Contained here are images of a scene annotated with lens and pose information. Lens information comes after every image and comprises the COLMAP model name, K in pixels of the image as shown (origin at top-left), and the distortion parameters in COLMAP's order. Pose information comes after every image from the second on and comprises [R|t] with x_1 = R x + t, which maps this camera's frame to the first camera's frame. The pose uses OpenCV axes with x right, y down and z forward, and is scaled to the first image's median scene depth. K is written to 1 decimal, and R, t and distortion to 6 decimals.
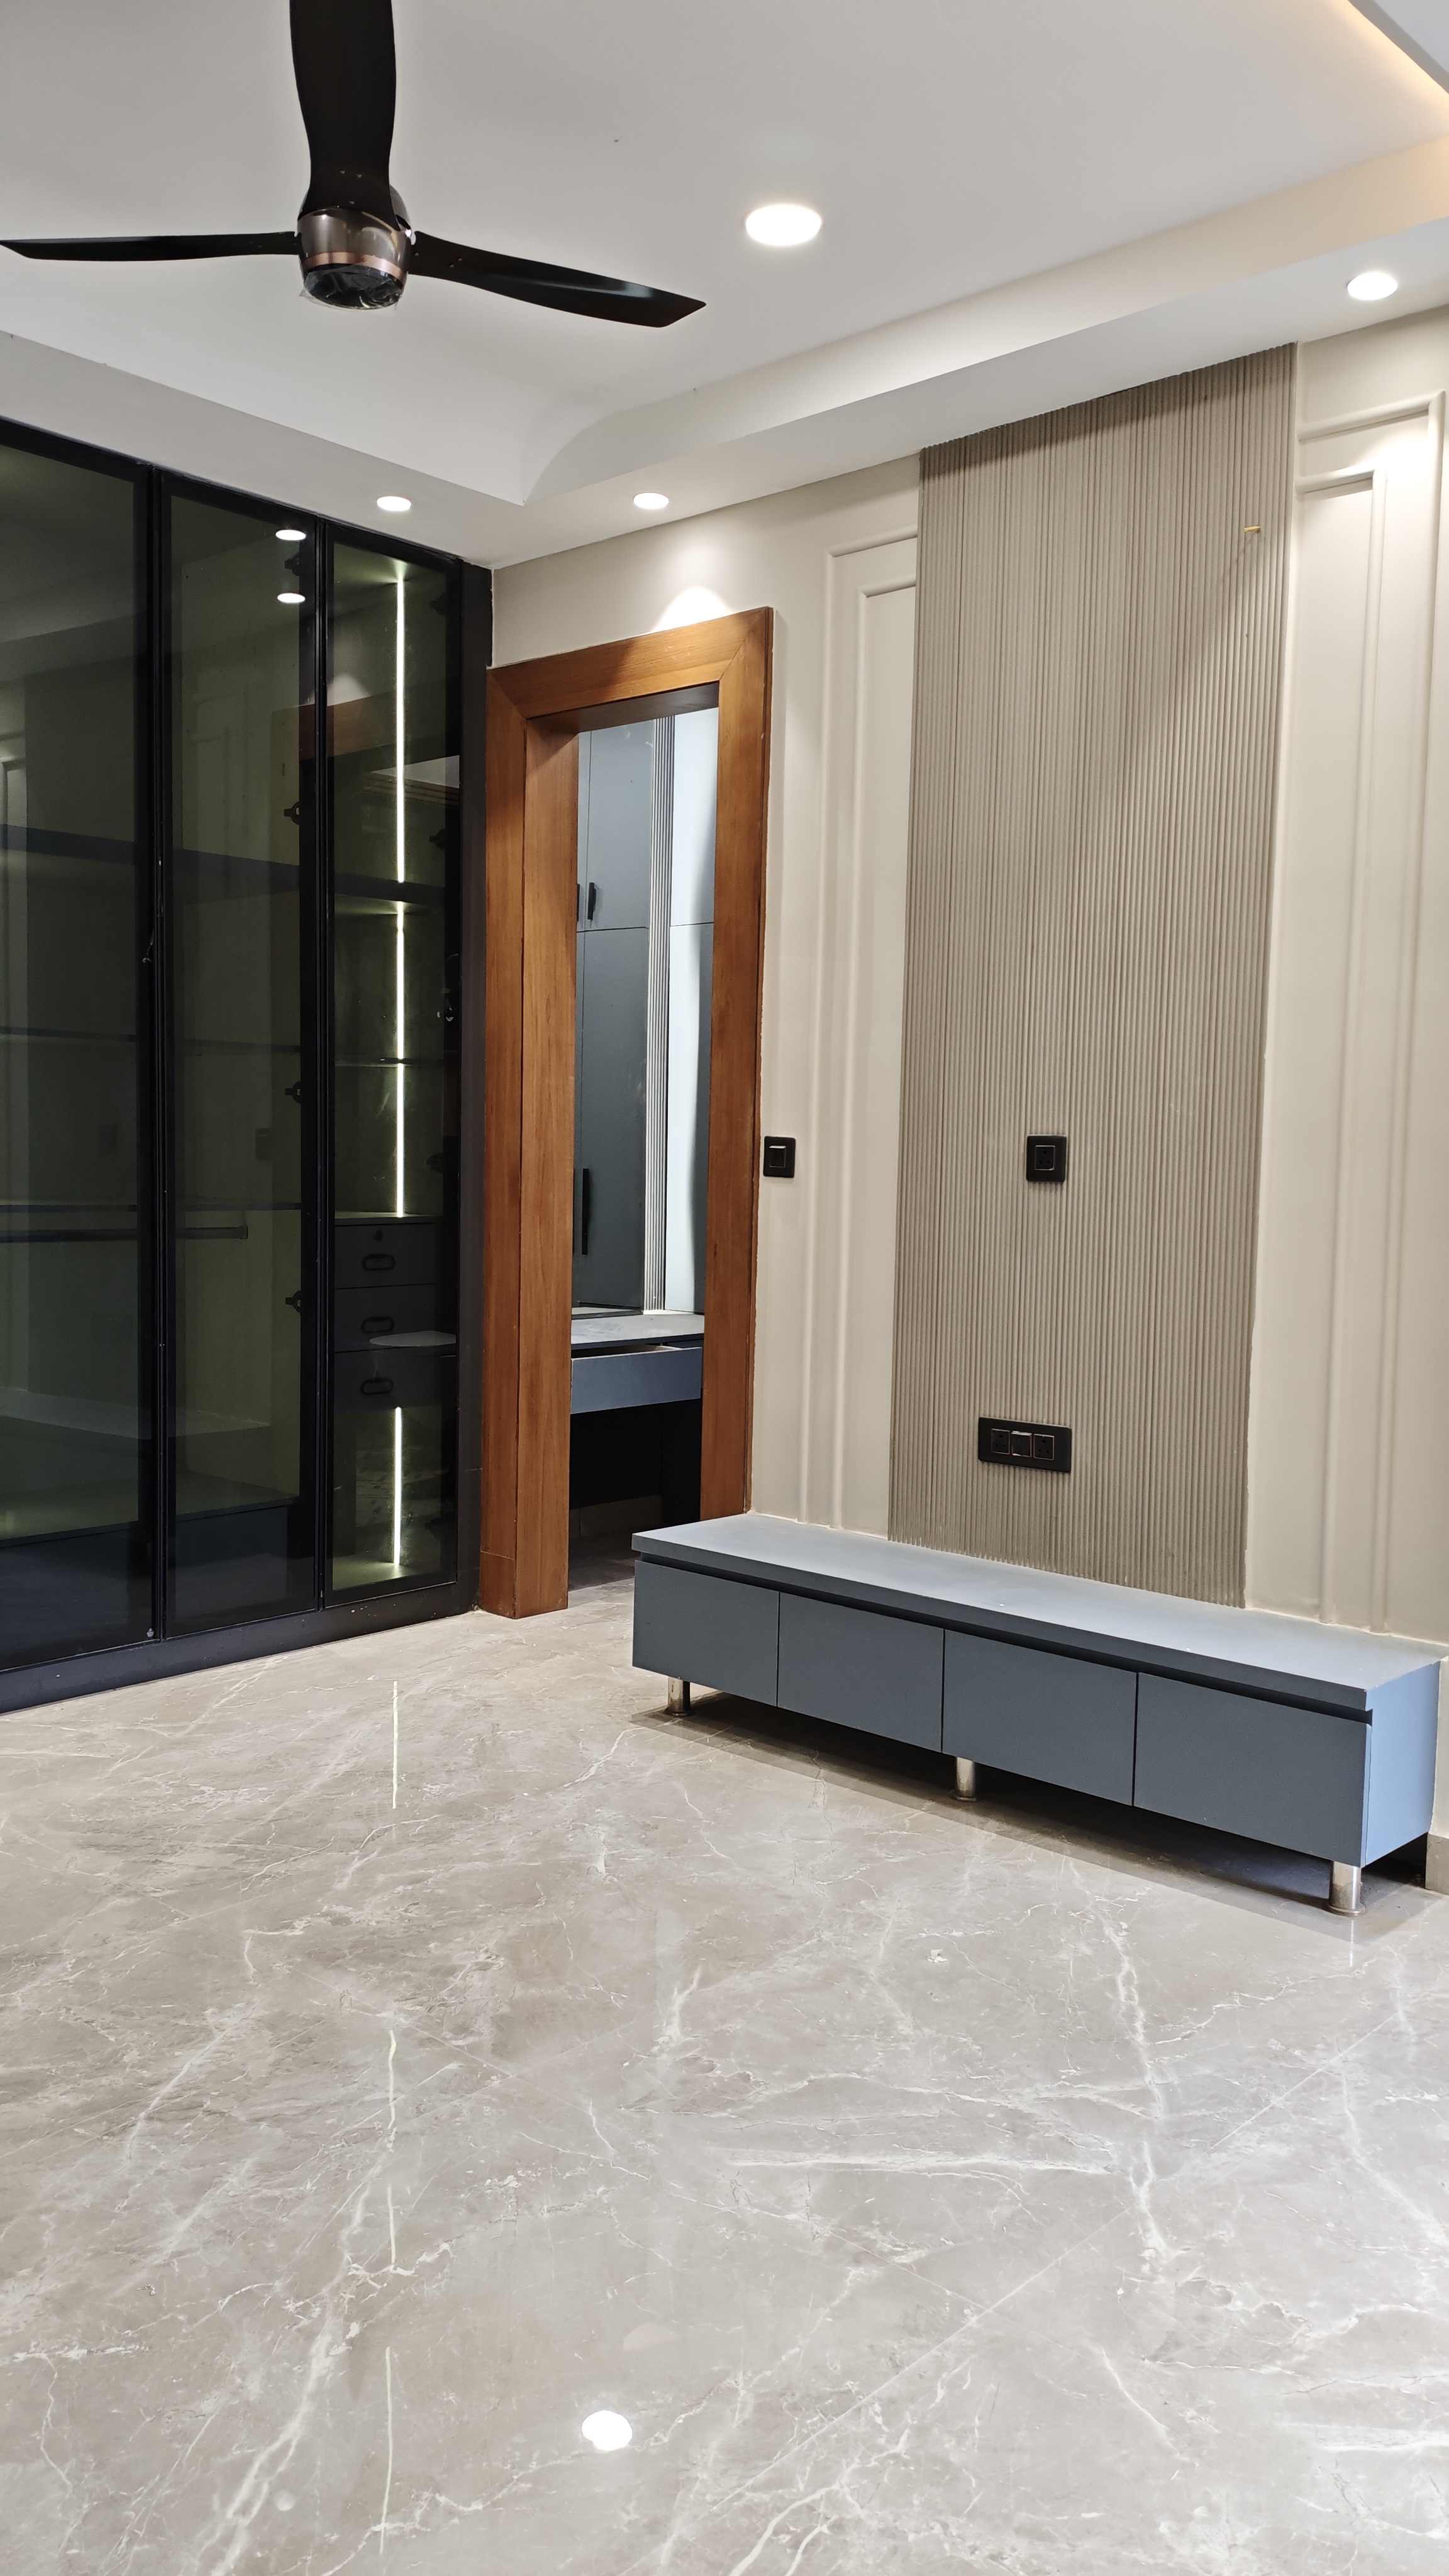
lens RADIAL K [[1981.6, 0, 722.4], [0, 1981.6, 1298.5], [0, 0, 1]] dist [0.060787, -0.093089]
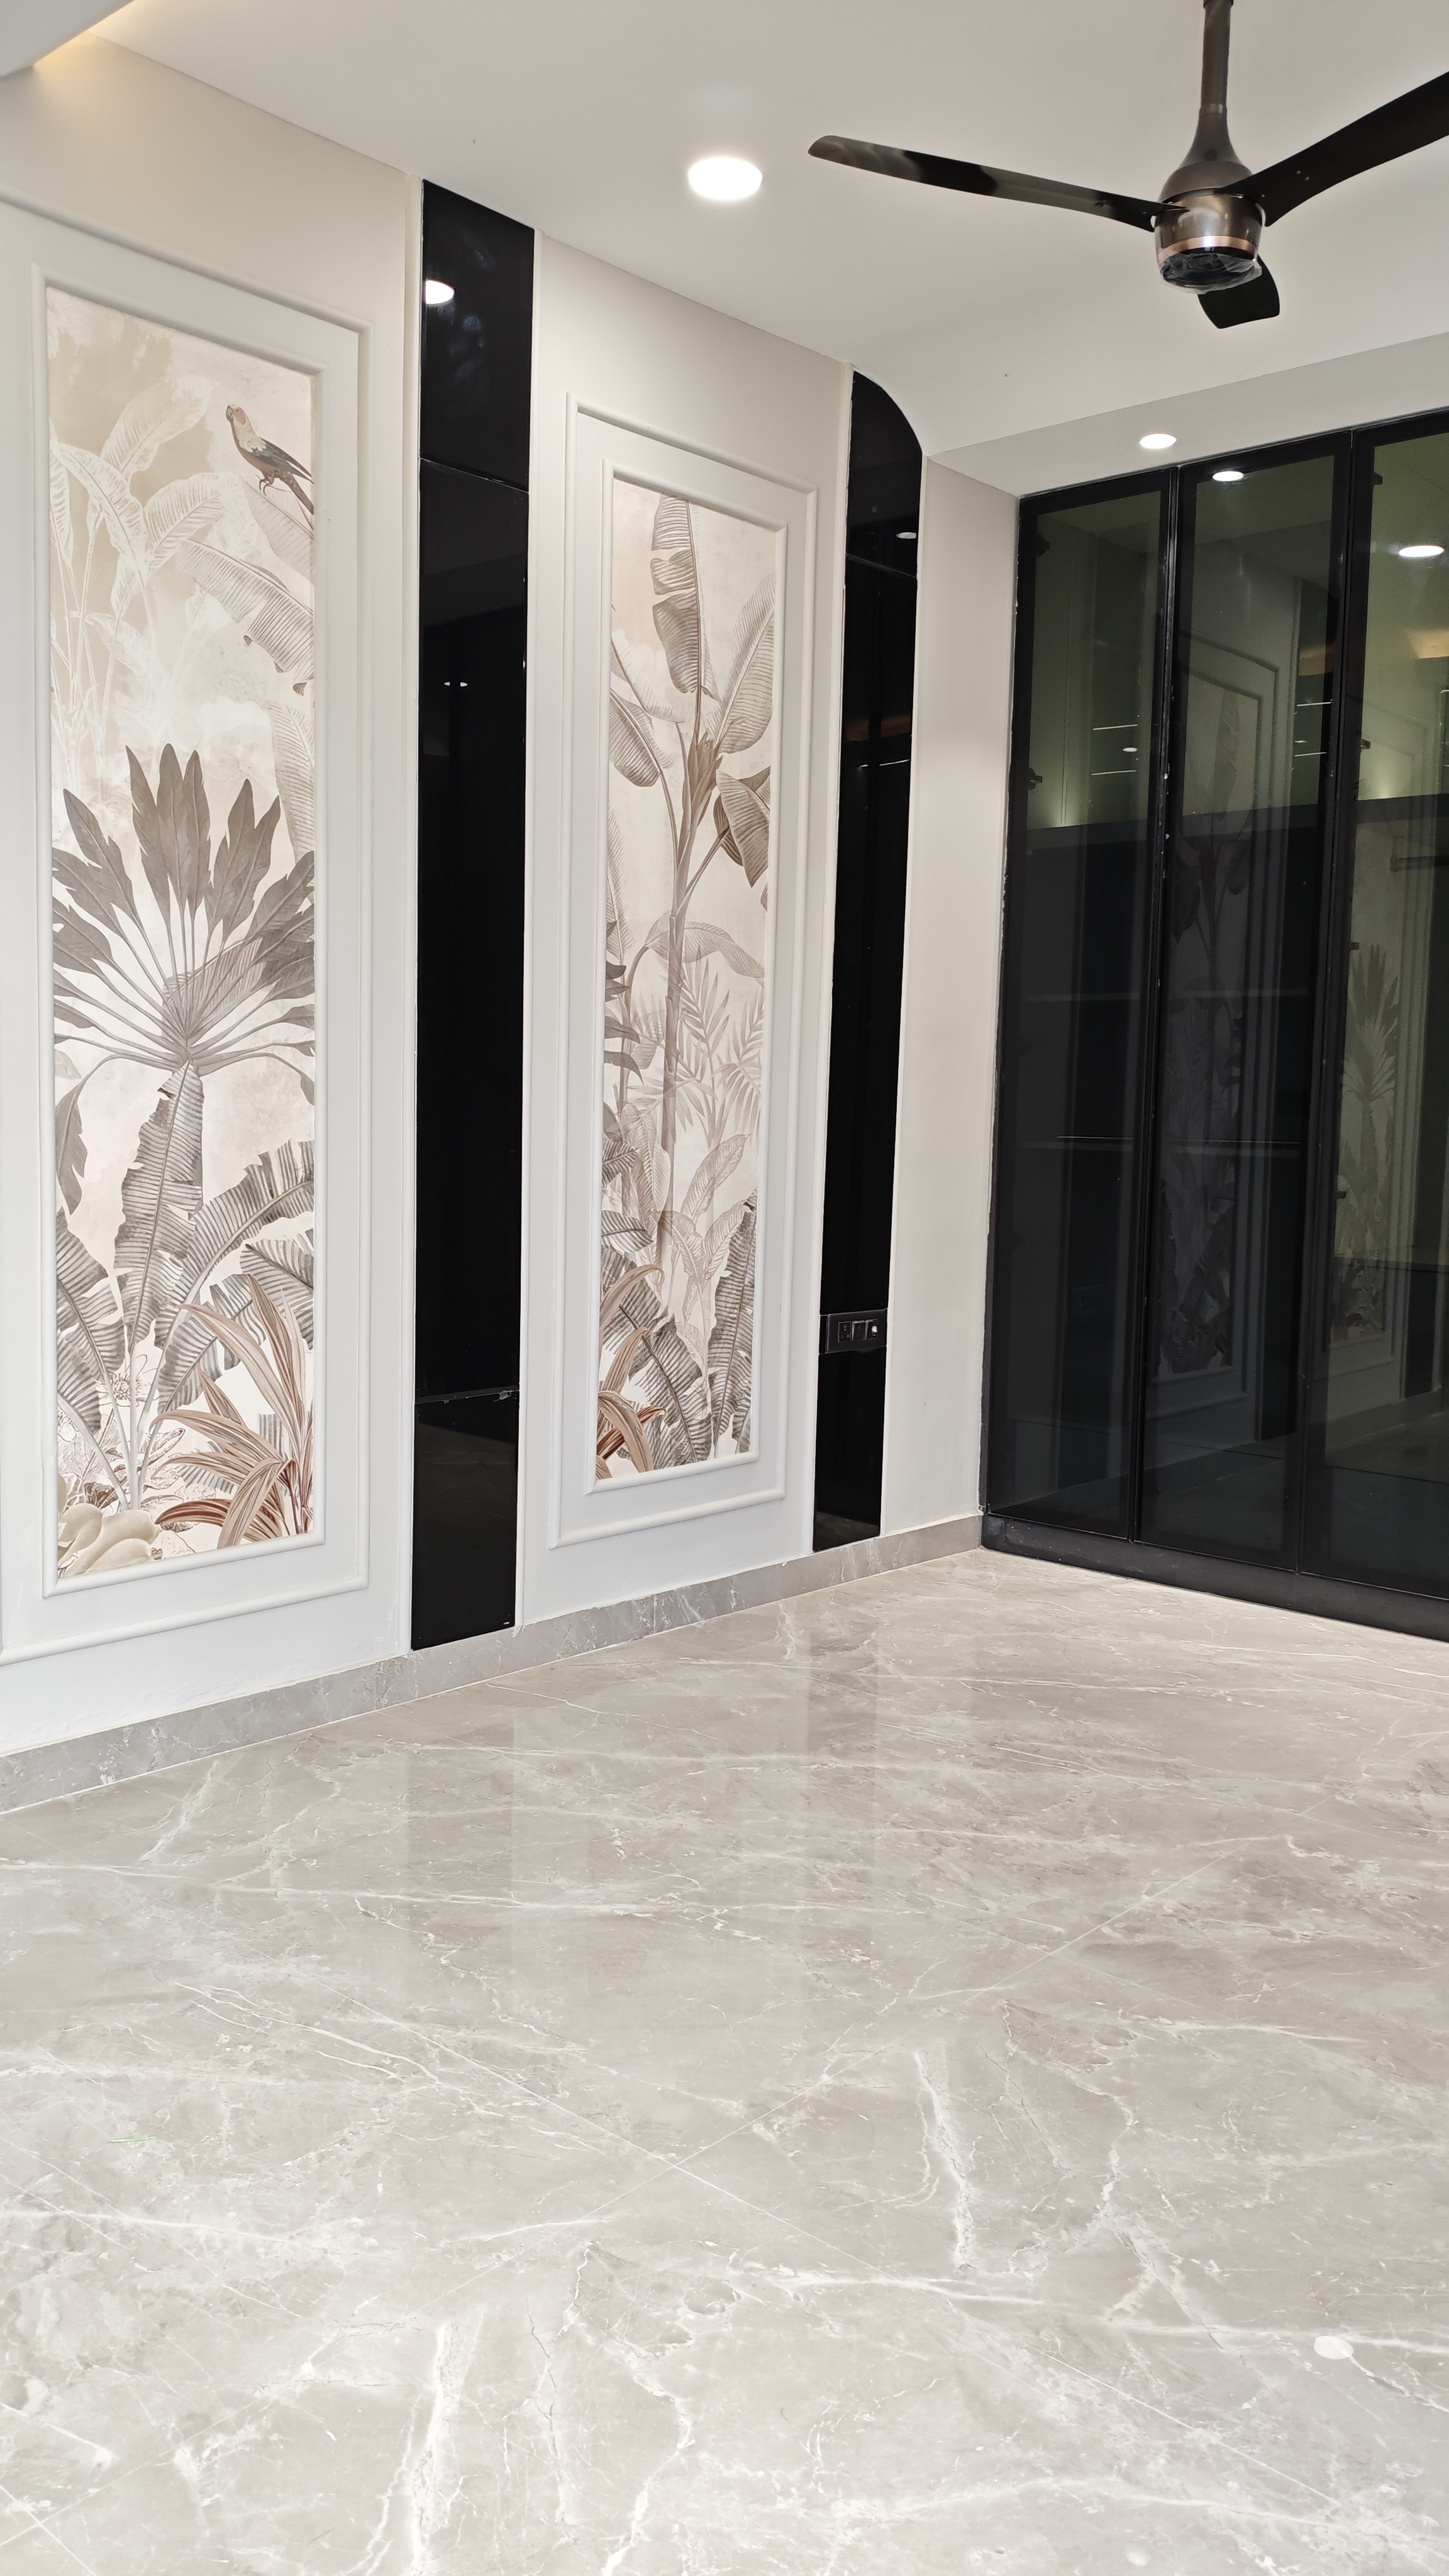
lens RADIAL K [[1981.6, 0, 727.1], [0, 1981.6, 1312.4], [0, 0, 1]] dist [0.060787, -0.093089]
pose [[0.009712, 0.090278, -0.995869, 0.872417], [-0.096137, 0.991387, 0.088934, -0.021152], [0.995321, 0.094877, 0.018307, 0.749726]]
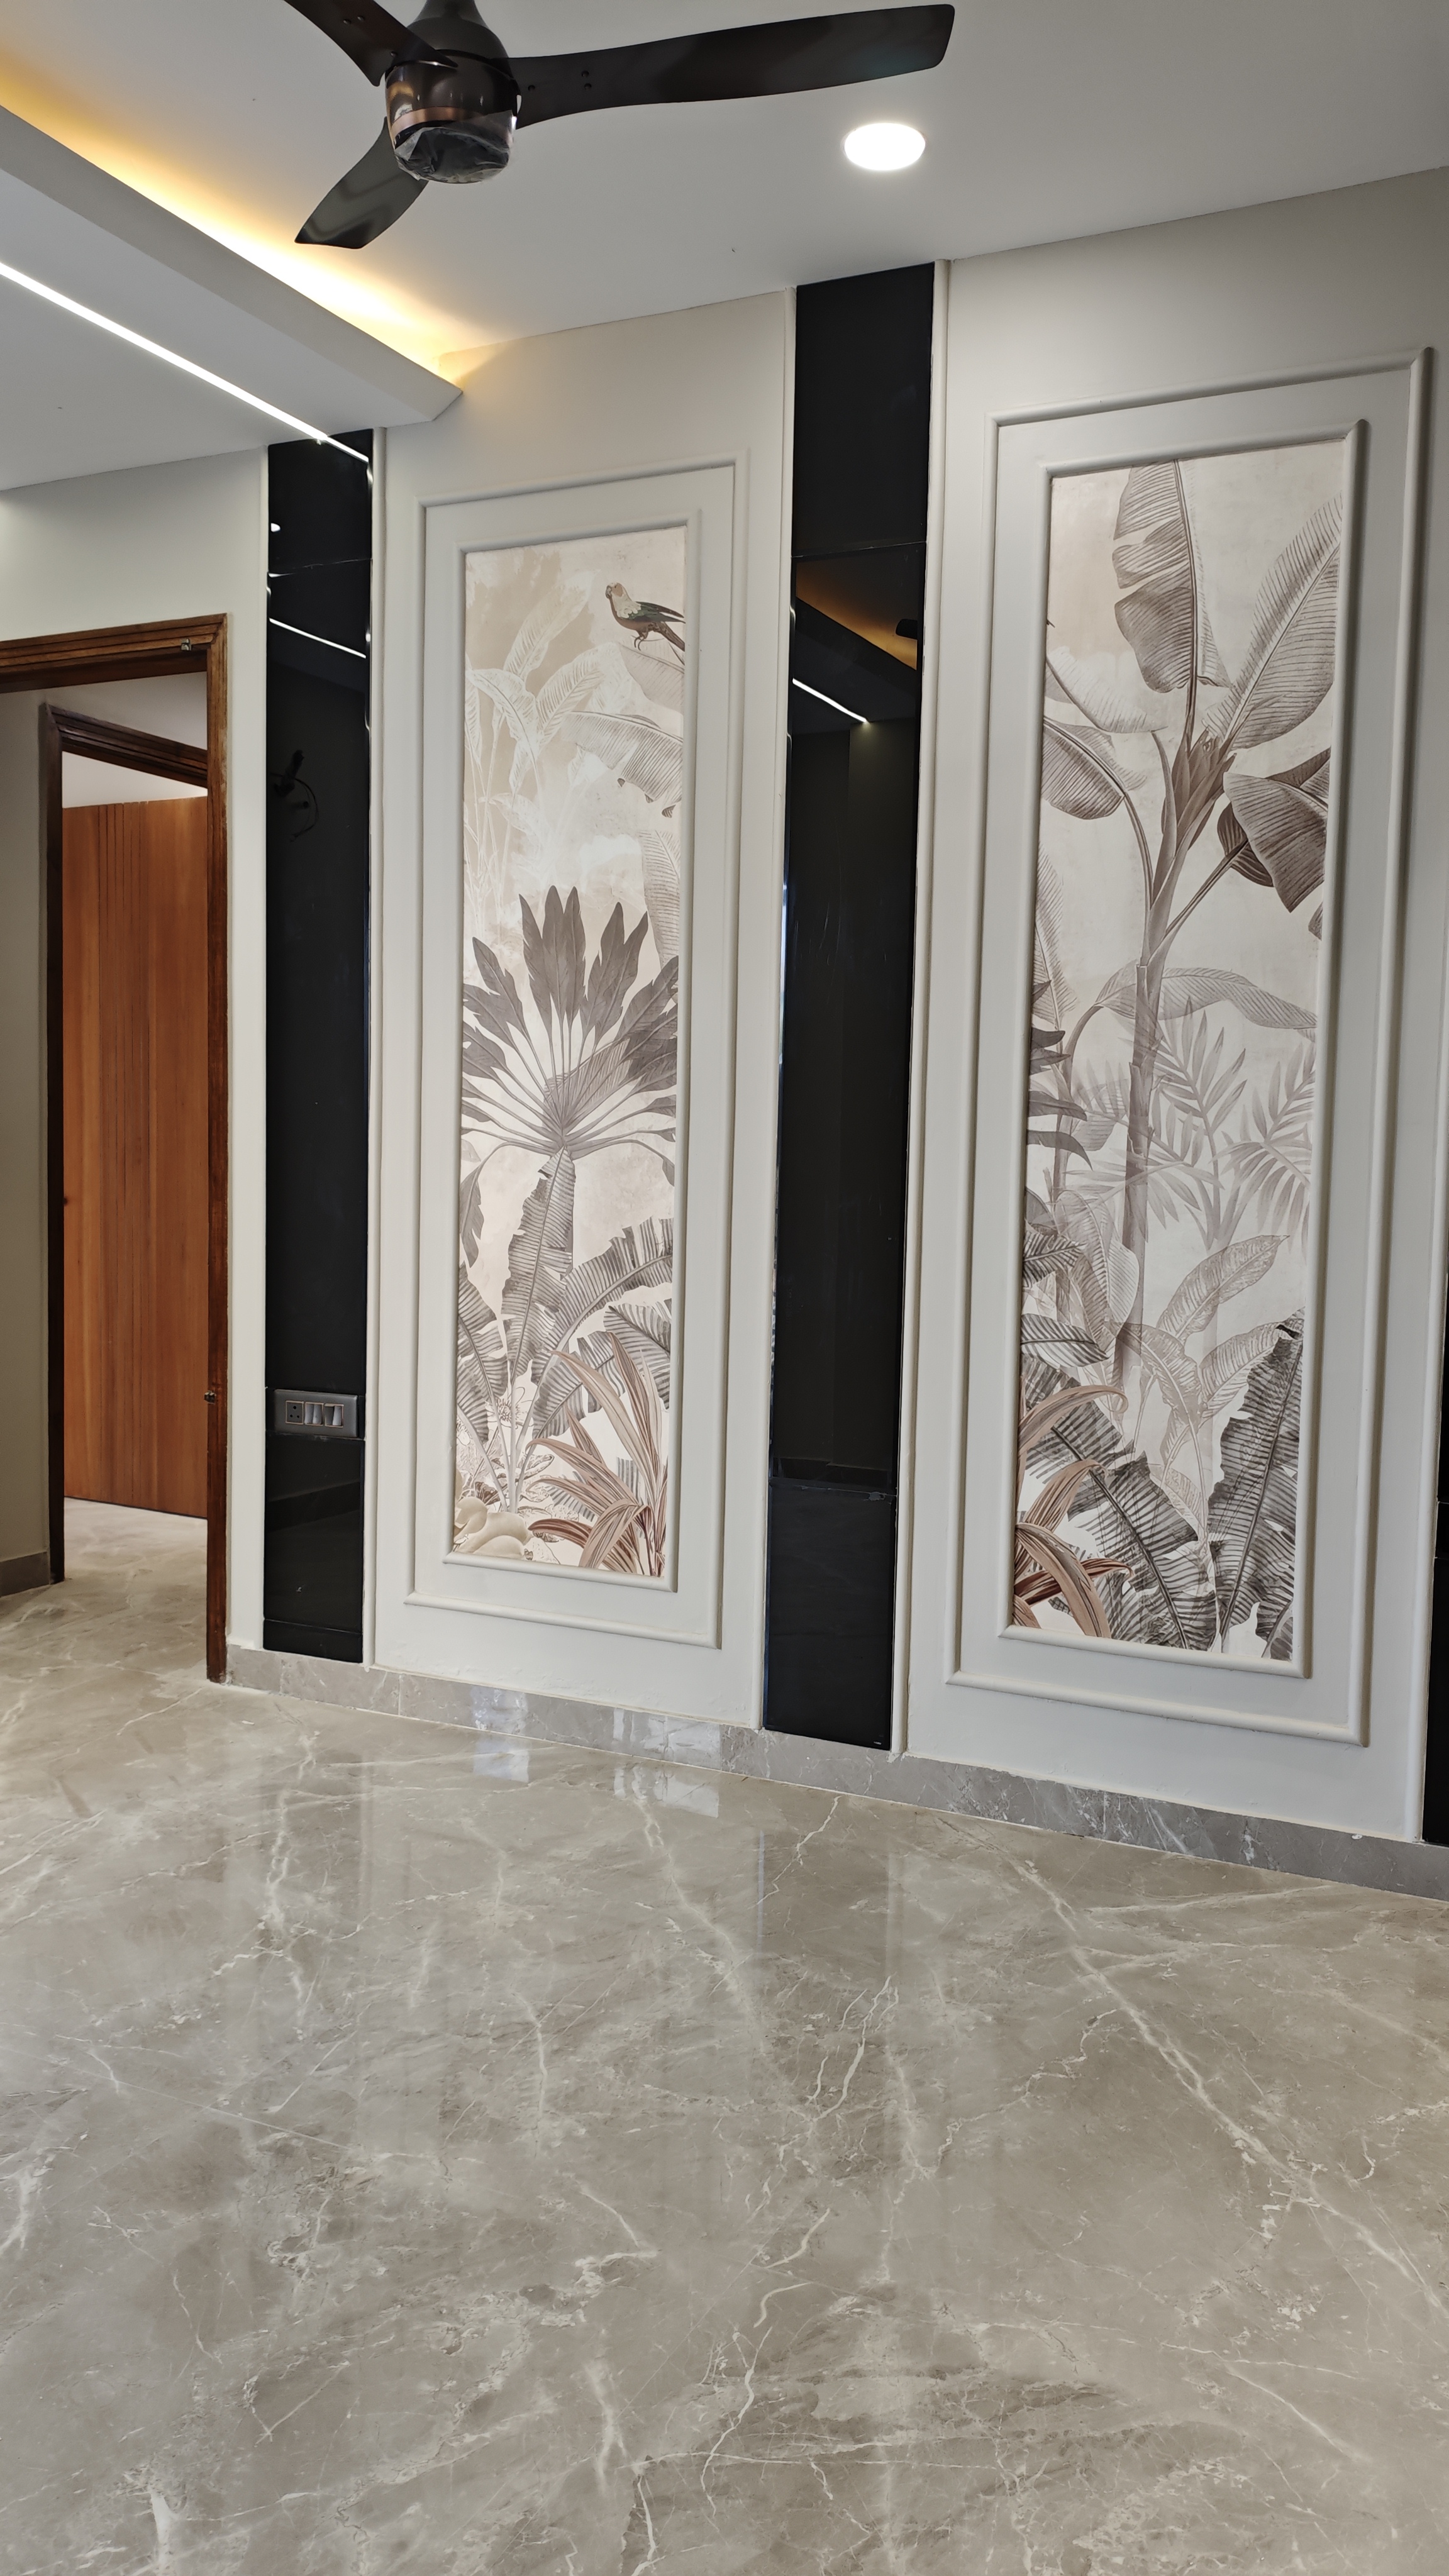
lens RADIAL K [[1981.6, 0, 714.4], [0, 1981.6, 1292.8], [0, 0, 1]] dist [0.060787, -0.093089]
pose [[-0.957913, -0.016076, -0.286607, -0.055169], [-0.059981, 0.987600, 0.145078, -0.144417], [0.280721, 0.156163, -0.947000, 1.841966]]
